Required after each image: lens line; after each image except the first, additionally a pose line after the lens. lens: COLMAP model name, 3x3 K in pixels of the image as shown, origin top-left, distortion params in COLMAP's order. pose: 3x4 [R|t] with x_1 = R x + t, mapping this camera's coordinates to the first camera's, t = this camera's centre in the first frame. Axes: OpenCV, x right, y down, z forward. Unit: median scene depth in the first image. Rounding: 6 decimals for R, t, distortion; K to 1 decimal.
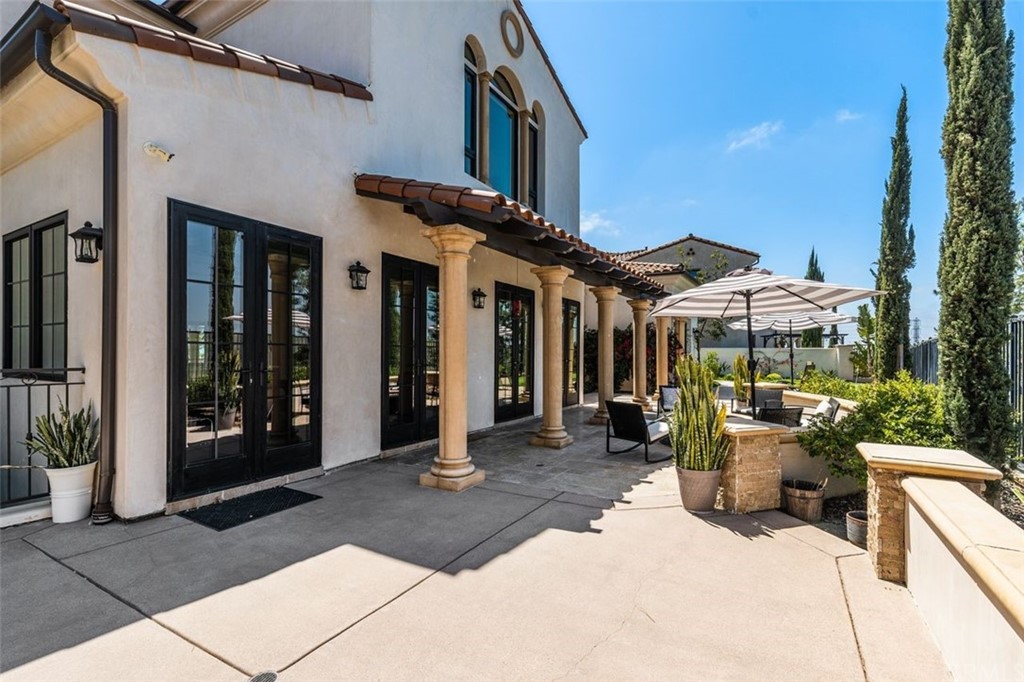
lens RADIAL K [[476.3, 0, 505.8], [0, 476.3, 346.5], [0, 0, 1]] dist [0.000018, -0.000626]
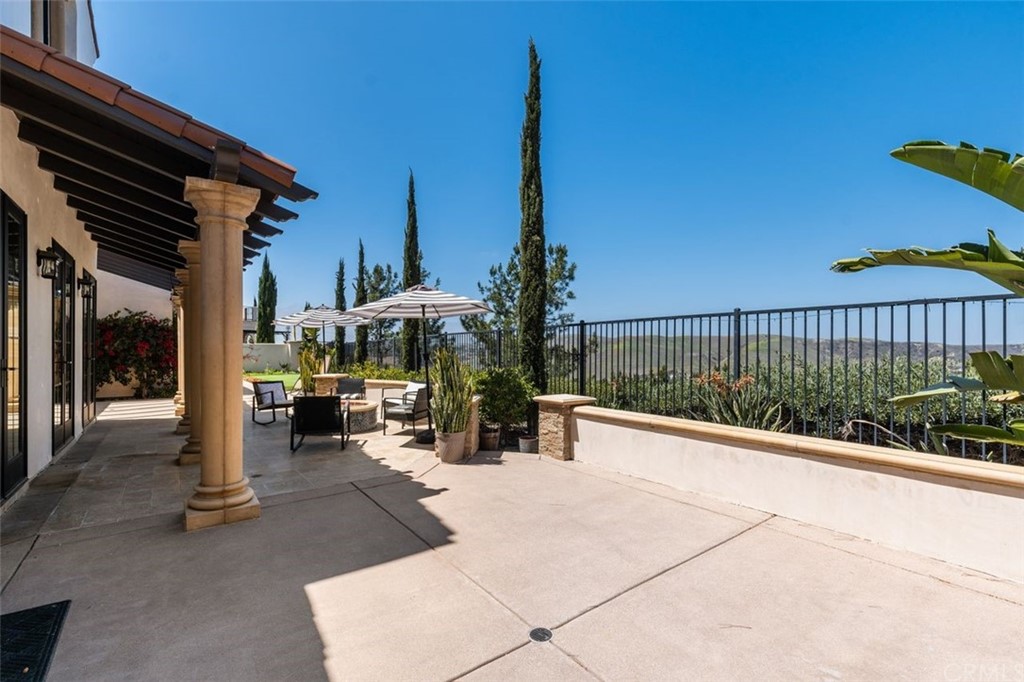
lens RADIAL K [[476.3, 0, 503.3], [0, 476.3, 341.4], [0, 0, 1]] dist [0.000018, -0.000626]
pose [[0.392788, 0.005329, 0.919614, -0.822888], [-0.004657, 0.999982, -0.003805, -0.003141], [-0.919617, -0.002788, 0.392805, 0.321608]]
